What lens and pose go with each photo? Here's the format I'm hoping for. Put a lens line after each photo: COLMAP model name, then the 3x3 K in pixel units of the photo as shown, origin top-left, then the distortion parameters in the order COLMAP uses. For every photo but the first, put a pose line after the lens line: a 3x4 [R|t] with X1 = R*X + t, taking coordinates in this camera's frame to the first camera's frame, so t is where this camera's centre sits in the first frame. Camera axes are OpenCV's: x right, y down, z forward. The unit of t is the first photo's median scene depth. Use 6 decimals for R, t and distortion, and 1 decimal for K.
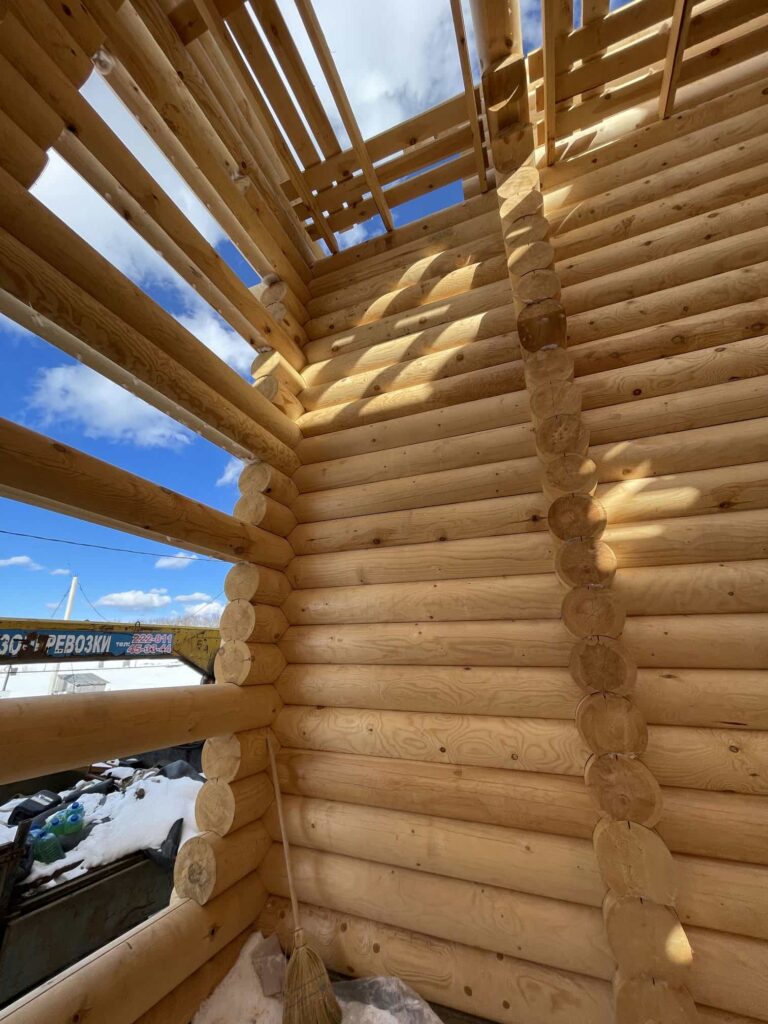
lens RADIAL K [[407.9, 0, 382.5], [0, 407.9, 507.5], [0, 0, 1]] dist [0.000825, -0.002112]
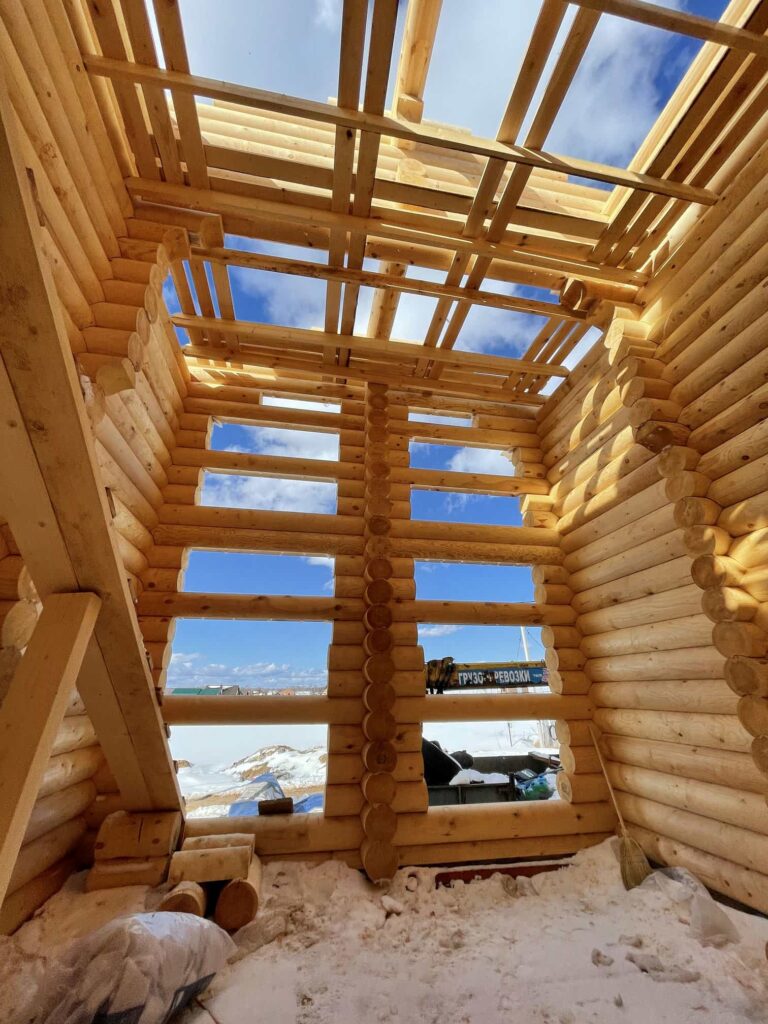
lens RADIAL K [[407.9, 0, 380.9], [0, 407.9, 513.8], [0, 0, 1]] dist [0.000825, -0.002112]
pose [[0.544332, -0.338812, -0.767404, 0.765440], [0.293234, 0.933947, -0.204346, -0.160238], [0.785949, -0.113797, 0.607728, -0.568006]]
